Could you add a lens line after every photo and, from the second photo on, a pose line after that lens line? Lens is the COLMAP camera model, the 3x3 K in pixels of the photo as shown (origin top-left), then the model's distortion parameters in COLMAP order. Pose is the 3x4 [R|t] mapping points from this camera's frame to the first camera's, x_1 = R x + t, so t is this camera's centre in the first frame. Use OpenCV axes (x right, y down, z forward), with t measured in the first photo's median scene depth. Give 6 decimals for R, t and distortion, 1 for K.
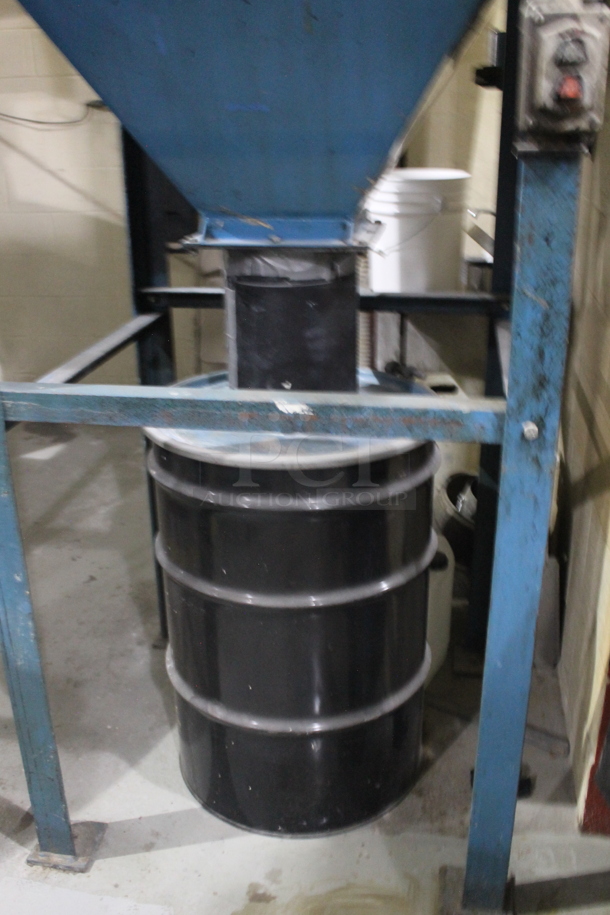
lens RADIAL K [[856.4, 0, 335.1], [0, 856.4, 442.8], [0, 0, 1]] dist [-0.111169, 0.000000]
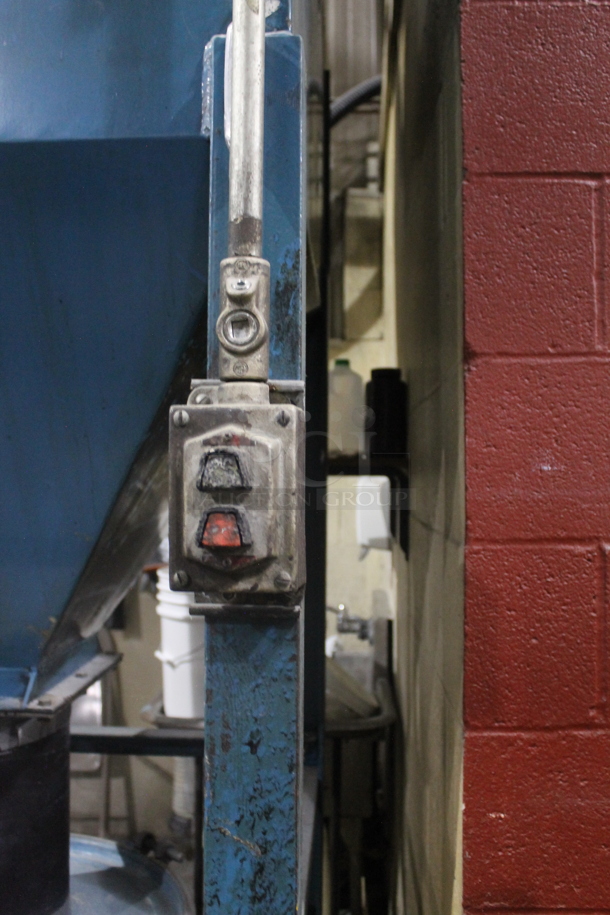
lens RADIAL K [[856.4, 0, 303.9], [0, 856.4, 464.2], [0, 0, 1]] dist [-0.111169, 0.000000]
pose [[0.995652, 0.012255, 0.092340, 0.224500], [0.023411, 0.926567, -0.375401, -0.193718], [-0.090160, 0.375930, 0.922251, 0.335249]]
